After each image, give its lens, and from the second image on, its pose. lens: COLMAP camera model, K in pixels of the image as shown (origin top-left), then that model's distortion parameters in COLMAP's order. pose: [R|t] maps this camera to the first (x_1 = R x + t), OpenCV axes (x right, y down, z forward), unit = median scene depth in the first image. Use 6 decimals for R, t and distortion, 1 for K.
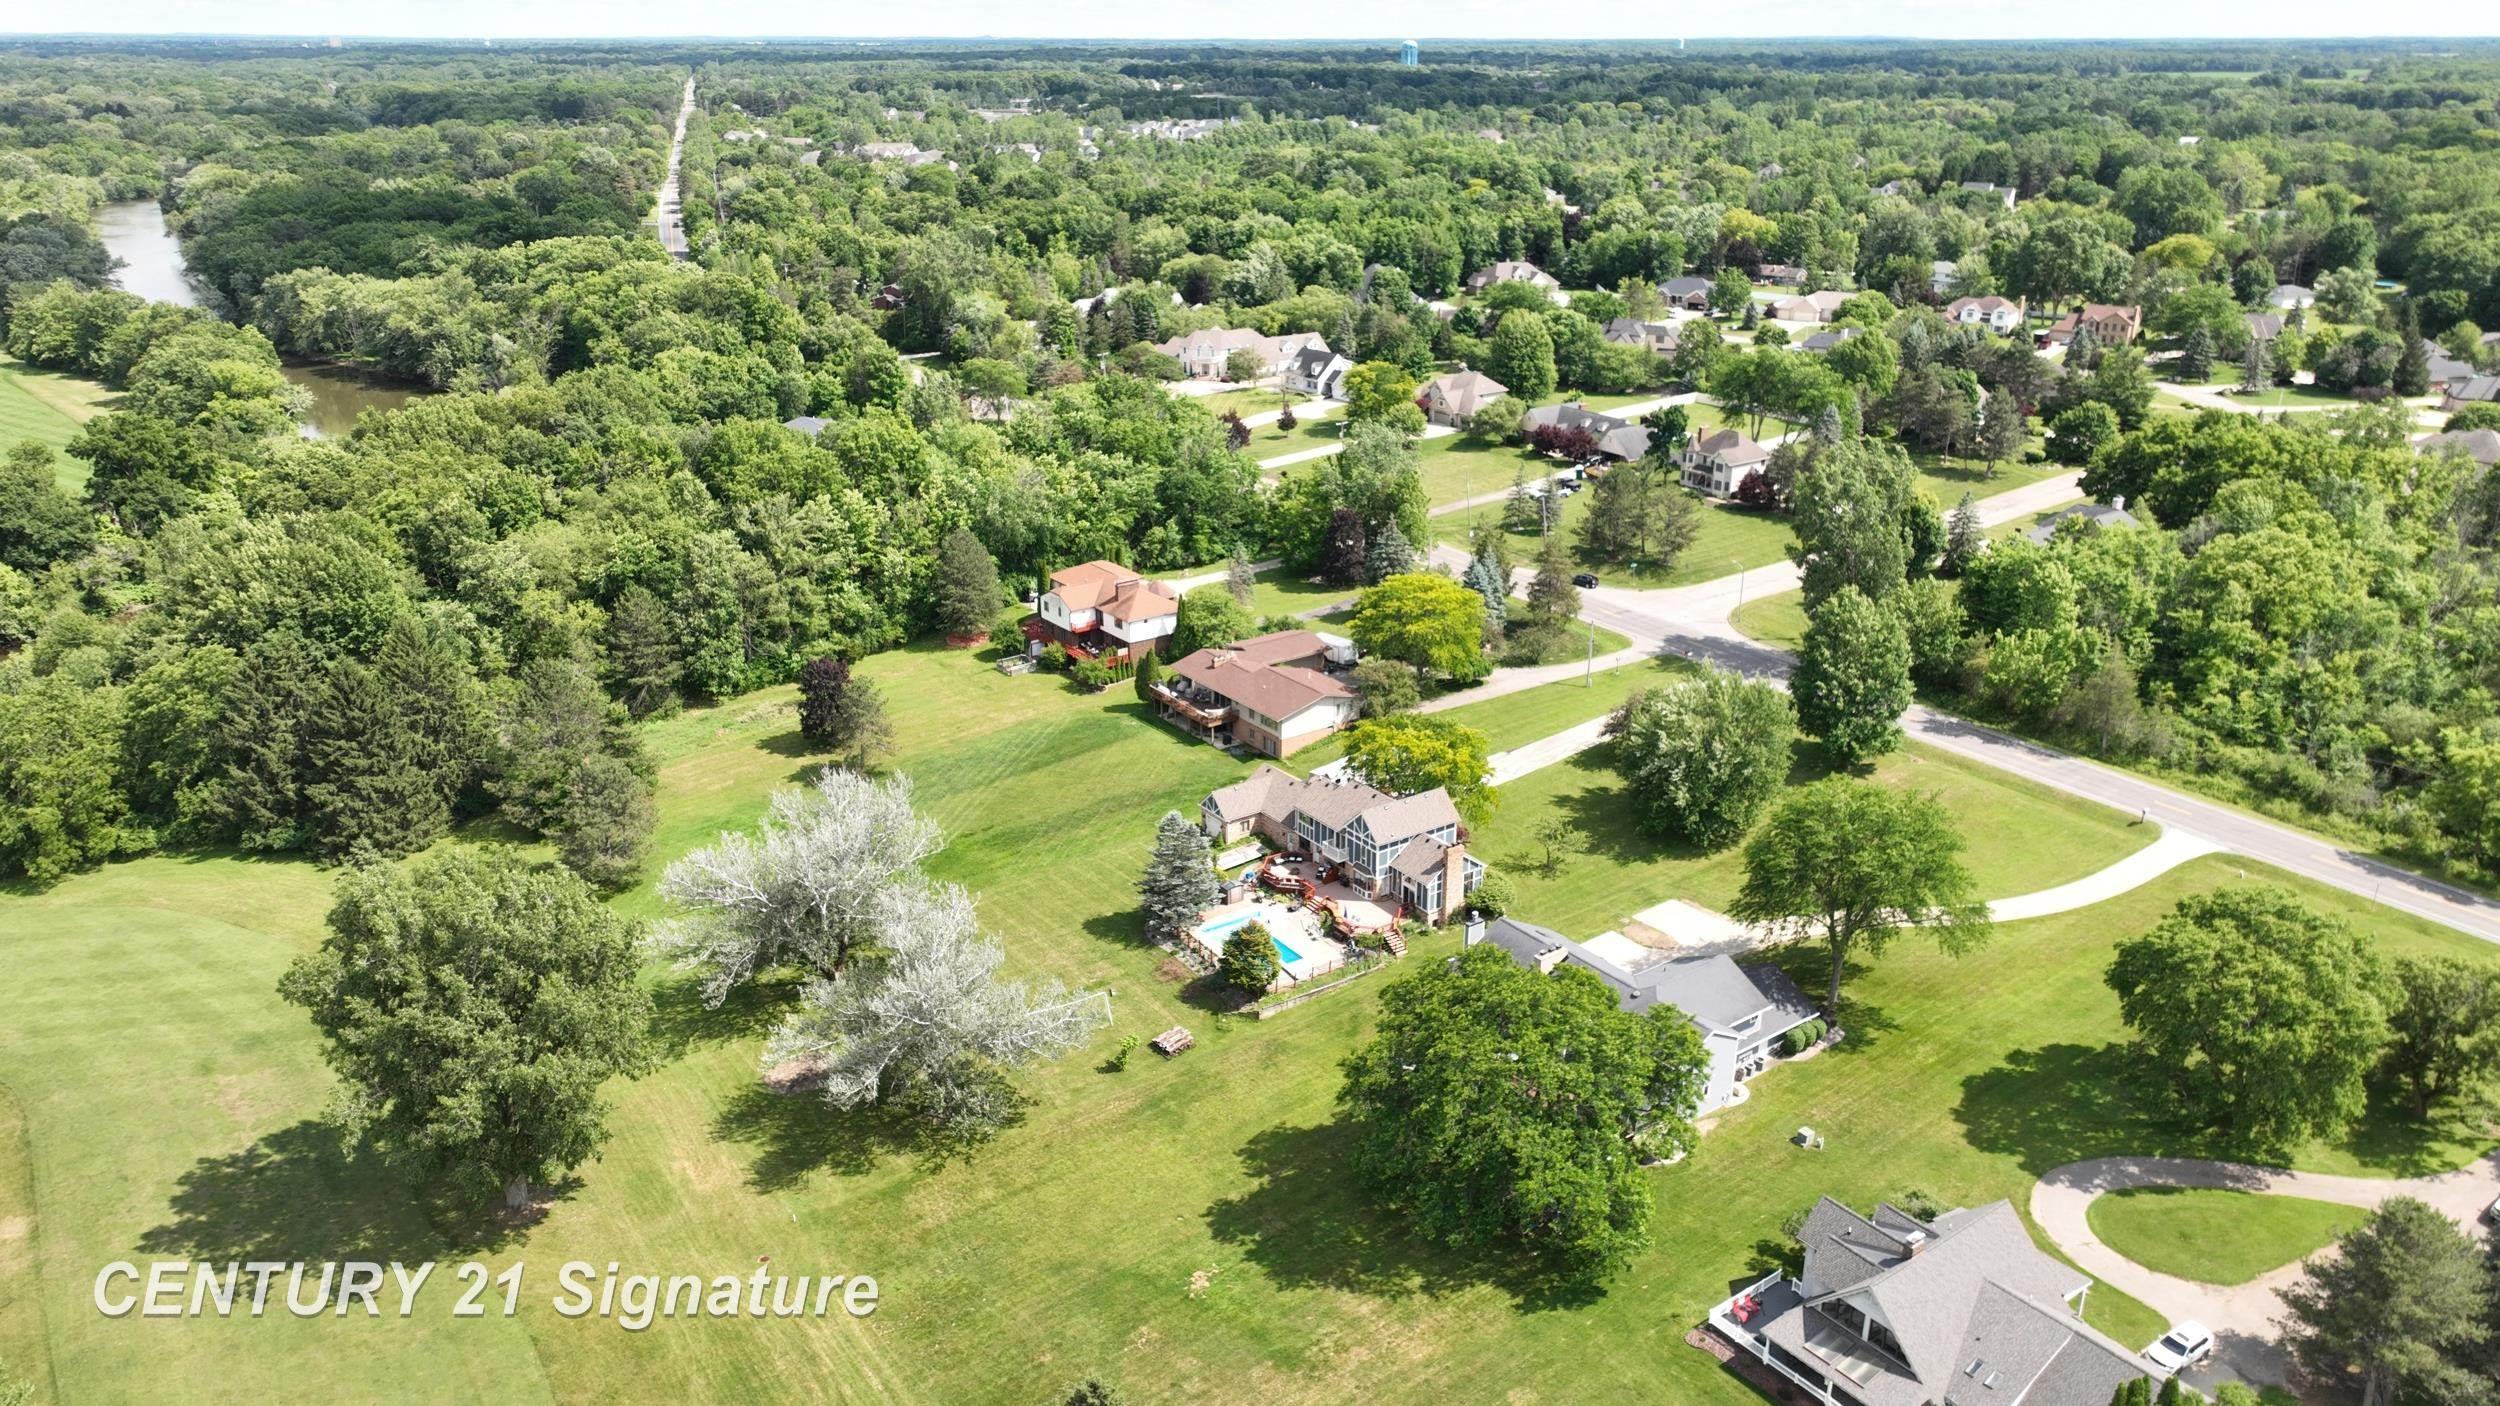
lens RADIAL K [[1759.1, 0, 1250.0], [0, 1759.1, 703.0], [0, 0, 1]] dist [0.007641, 0.005967]
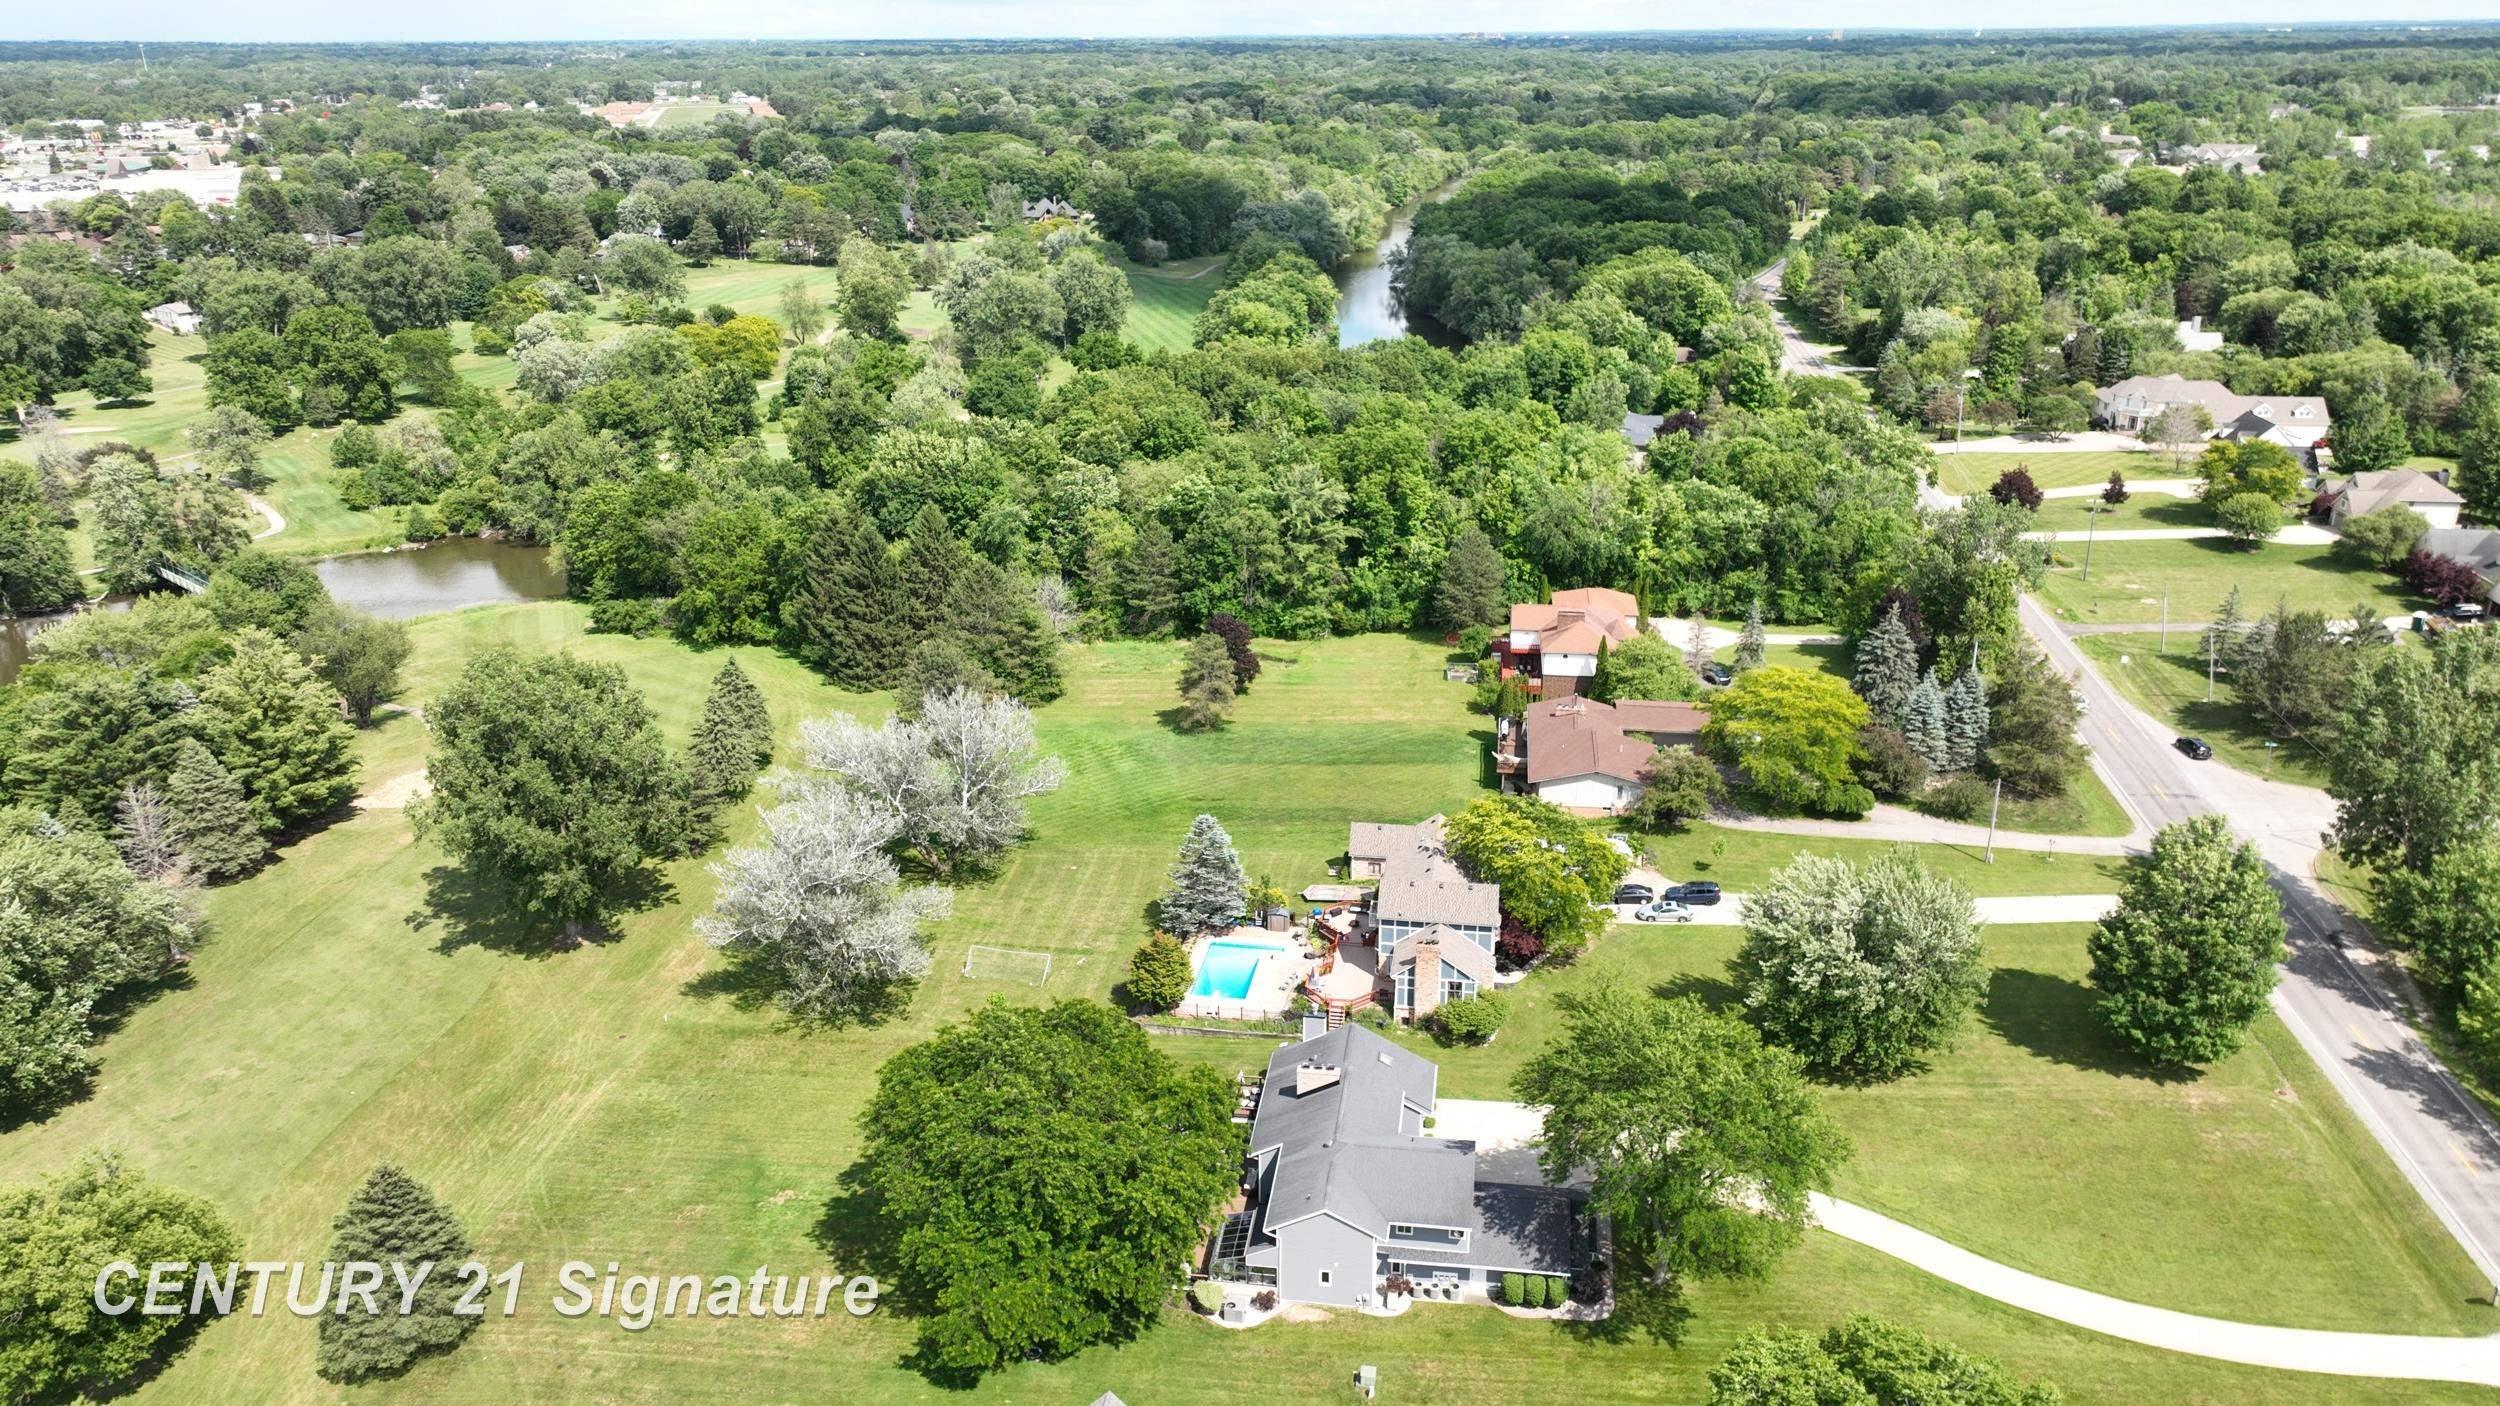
lens RADIAL K [[1759.1, 0, 1250.0], [0, 1759.1, 703.0], [0, 0, 1]] dist [0.007641, 0.005967]
pose [[0.721246, 0.241834, -0.649092, 0.527001], [-0.238016, 0.966542, 0.095633, -0.087871], [0.650502, 0.085520, 0.754675, 0.231294]]
